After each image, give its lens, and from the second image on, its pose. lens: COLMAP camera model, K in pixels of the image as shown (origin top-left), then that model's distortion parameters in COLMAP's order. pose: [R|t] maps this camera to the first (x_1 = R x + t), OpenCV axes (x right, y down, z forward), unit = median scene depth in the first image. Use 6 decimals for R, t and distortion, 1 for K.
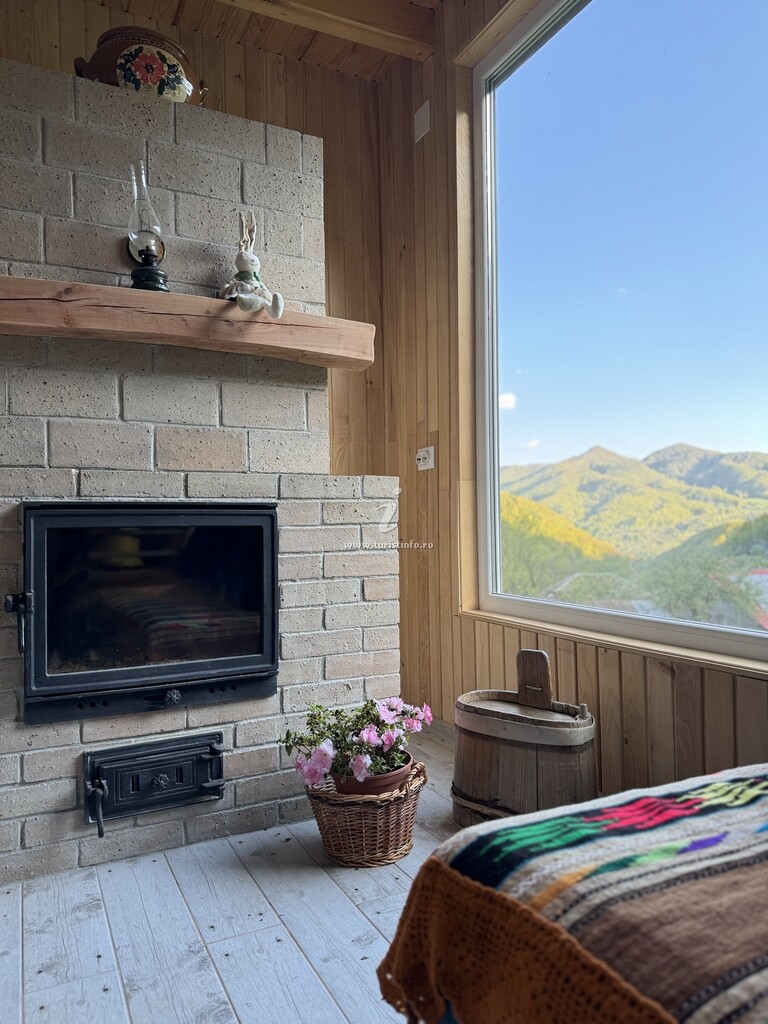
lens RADIAL K [[719.1, 0, 381.8], [0, 719.1, 507.5], [0, 0, 1]] dist [0.095548, -0.156071]
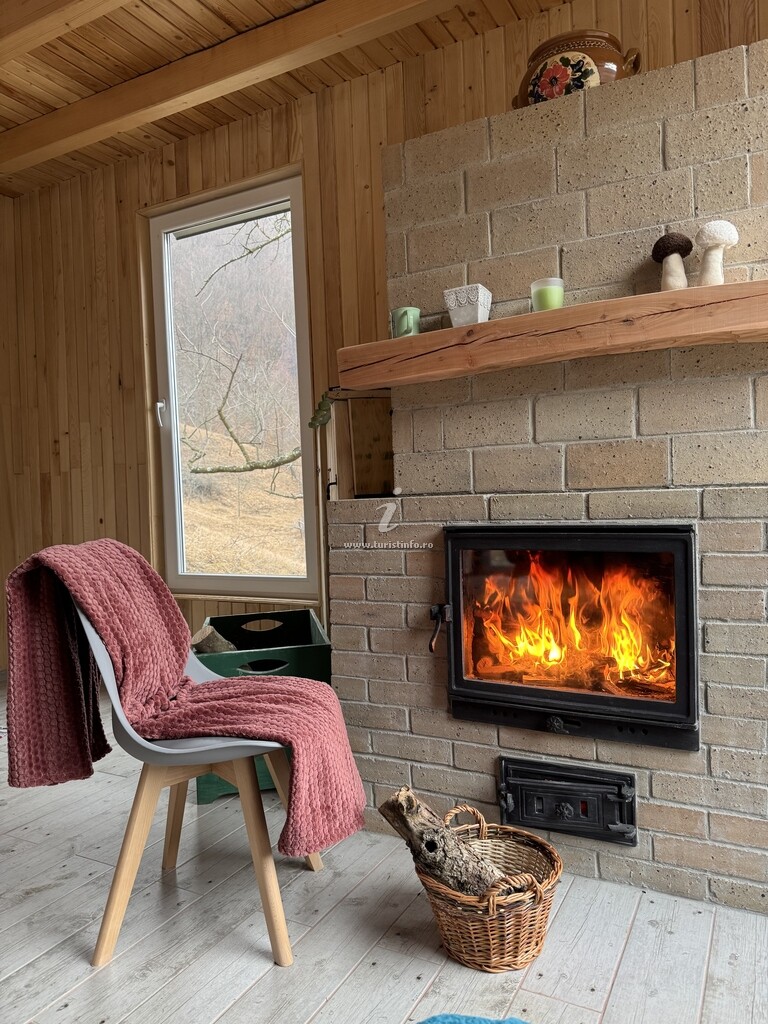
lens RADIAL K [[719.1, 0, 381.8], [0, 719.1, 507.5], [0, 0, 1]] dist [0.095548, -0.156071]
pose [[0.568622, 0.008035, -0.822559, 0.351429], [0.043312, 0.998273, 0.039692, -0.077999], [0.821458, -0.058197, 0.567292, 0.240210]]
